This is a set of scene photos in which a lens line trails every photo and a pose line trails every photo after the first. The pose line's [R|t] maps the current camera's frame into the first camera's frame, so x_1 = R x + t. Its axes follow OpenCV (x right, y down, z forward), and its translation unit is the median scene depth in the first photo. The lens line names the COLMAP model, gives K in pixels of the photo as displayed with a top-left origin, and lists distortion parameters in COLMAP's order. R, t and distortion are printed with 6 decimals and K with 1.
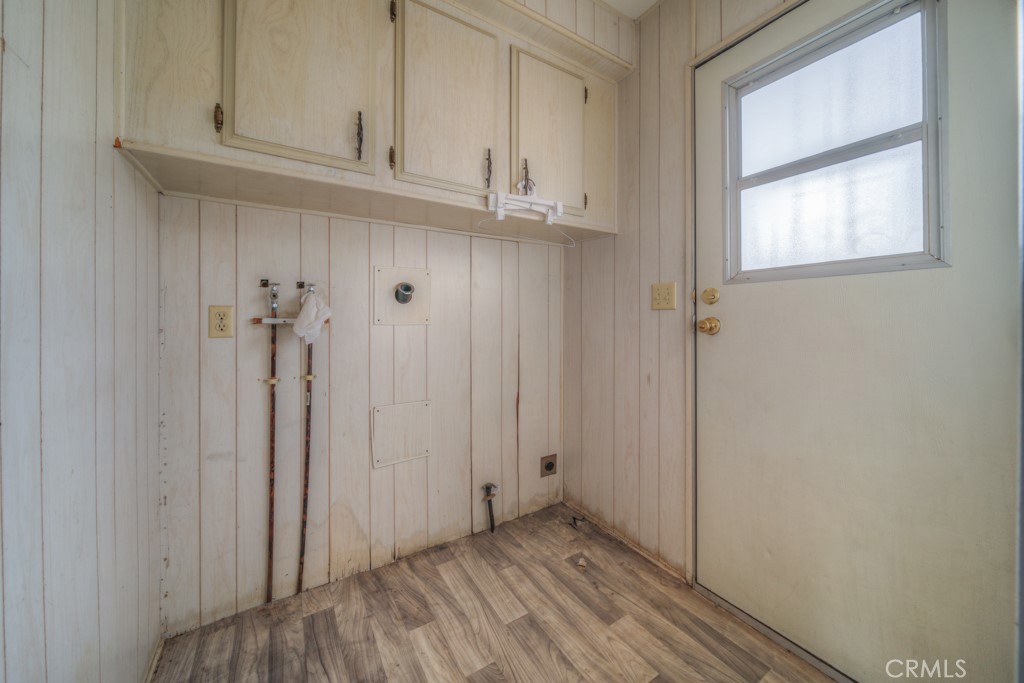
lens RADIAL K [[367.0, 0, 516.0], [0, 367.0, 322.4], [0, 0, 1]] dist [-0.001868, -0.000458]
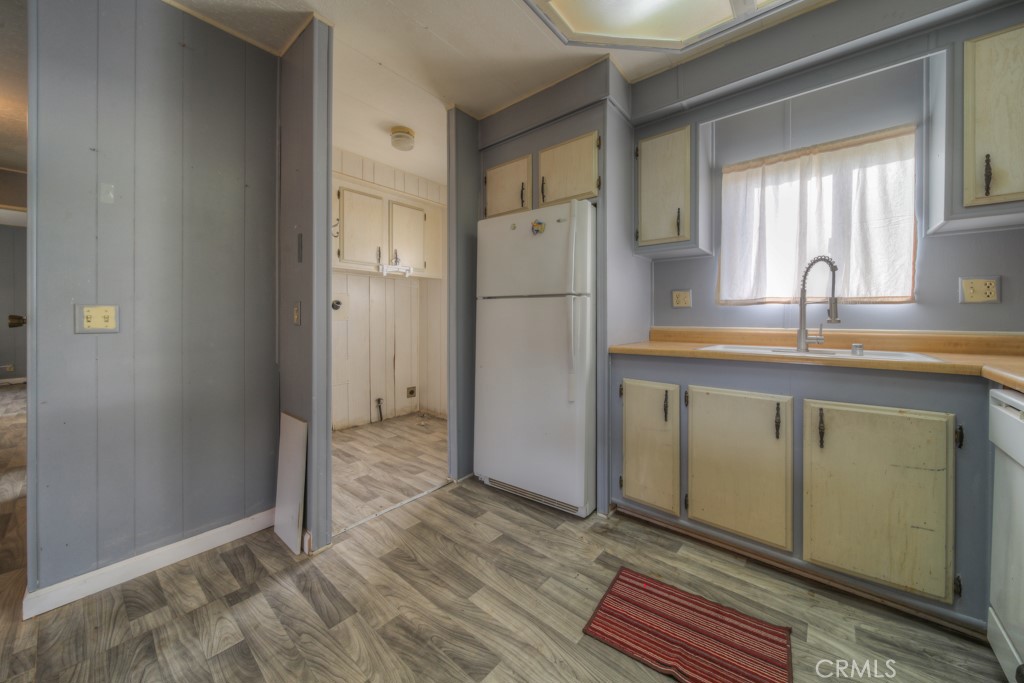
lens RADIAL K [[367.0, 0, 516.0], [0, 367.0, 322.4], [0, 0, 1]] dist [-0.001868, -0.000458]
pose [[0.956343, -0.003863, 0.292221, 0.064549], [0.003232, 0.999991, 0.002645, 0.015362], [-0.292228, -0.001585, 0.956347, -1.297894]]
